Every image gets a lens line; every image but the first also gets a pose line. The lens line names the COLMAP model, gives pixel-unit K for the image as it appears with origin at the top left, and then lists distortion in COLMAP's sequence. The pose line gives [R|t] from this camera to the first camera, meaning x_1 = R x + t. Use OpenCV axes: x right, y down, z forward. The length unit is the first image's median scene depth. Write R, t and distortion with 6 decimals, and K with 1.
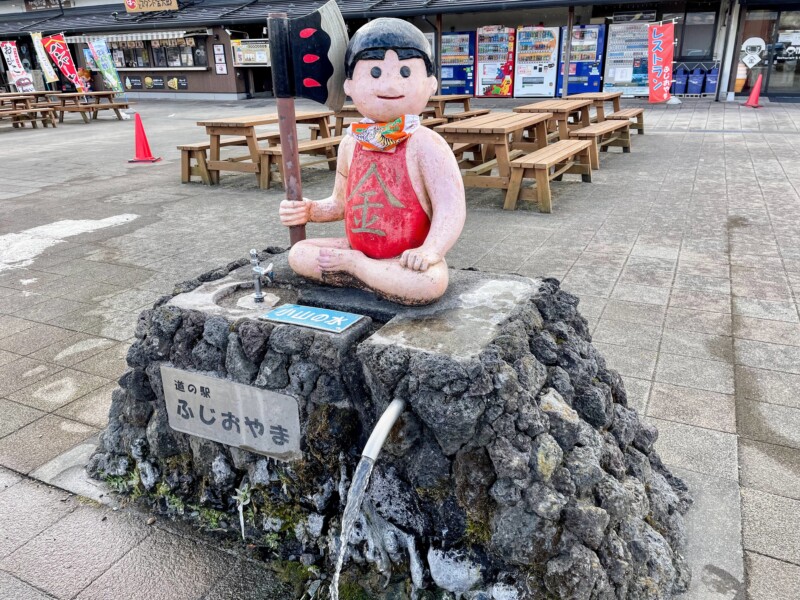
lens RADIAL K [[606.7, 0, 403.0], [0, 606.7, 289.6], [0, 0, 1]] dist [0.086061, -0.110621]
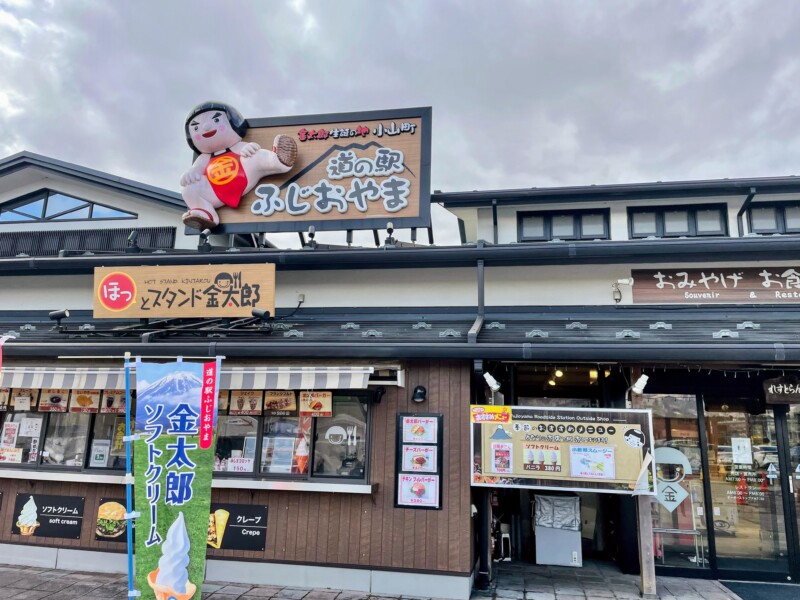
lens RADIAL K [[606.7, 0, 403.0], [0, 606.7, 289.6], [0, 0, 1]] dist [0.086061, -0.110621]
pose [[0.961964, 0.109834, 0.250123, -0.415154], [0.049217, 0.830946, -0.554172, -0.291019], [-0.268706, 0.545404, 0.793934, 0.750177]]
